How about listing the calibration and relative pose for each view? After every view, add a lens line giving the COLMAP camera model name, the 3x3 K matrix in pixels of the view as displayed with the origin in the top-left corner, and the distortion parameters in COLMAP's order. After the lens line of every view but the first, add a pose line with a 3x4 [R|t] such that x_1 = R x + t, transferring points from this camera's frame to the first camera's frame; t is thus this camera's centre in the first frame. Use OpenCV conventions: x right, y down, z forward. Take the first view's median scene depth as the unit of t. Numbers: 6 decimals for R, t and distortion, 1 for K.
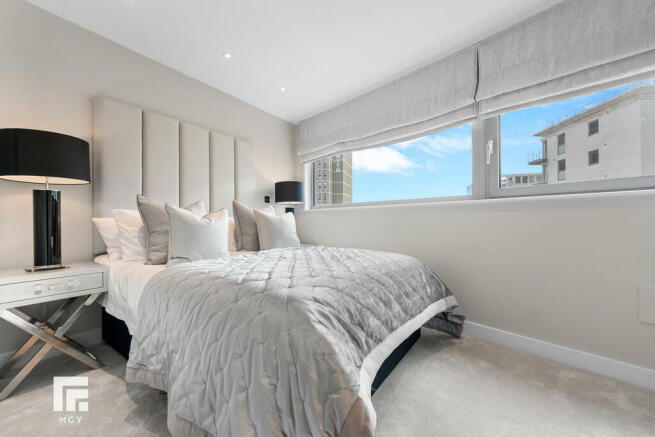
lens RADIAL K [[260.6, 0, 321.1], [0, 260.6, 222.1], [0, 0, 1]] dist [-0.001722, -0.000357]
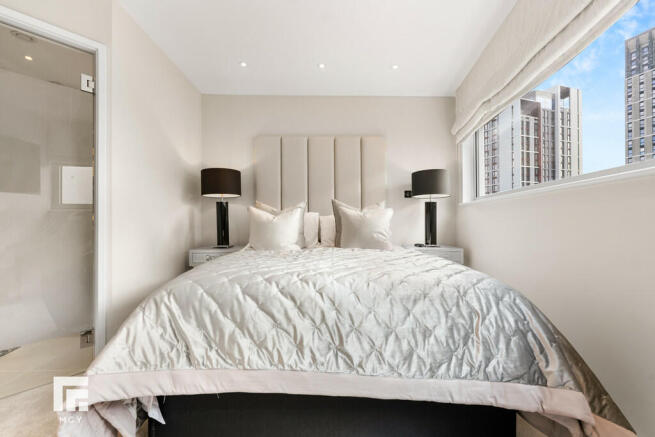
lens RADIAL K [[260.6, 0, 327.1], [0, 260.6, 219.7], [0, 0, 1]] dist [-0.001722, -0.000357]
pose [[0.594182, -0.001800, -0.804329, 0.527063], [0.006785, 0.999973, 0.002774, -0.002379], [0.804302, -0.007106, 0.594178, 0.372060]]
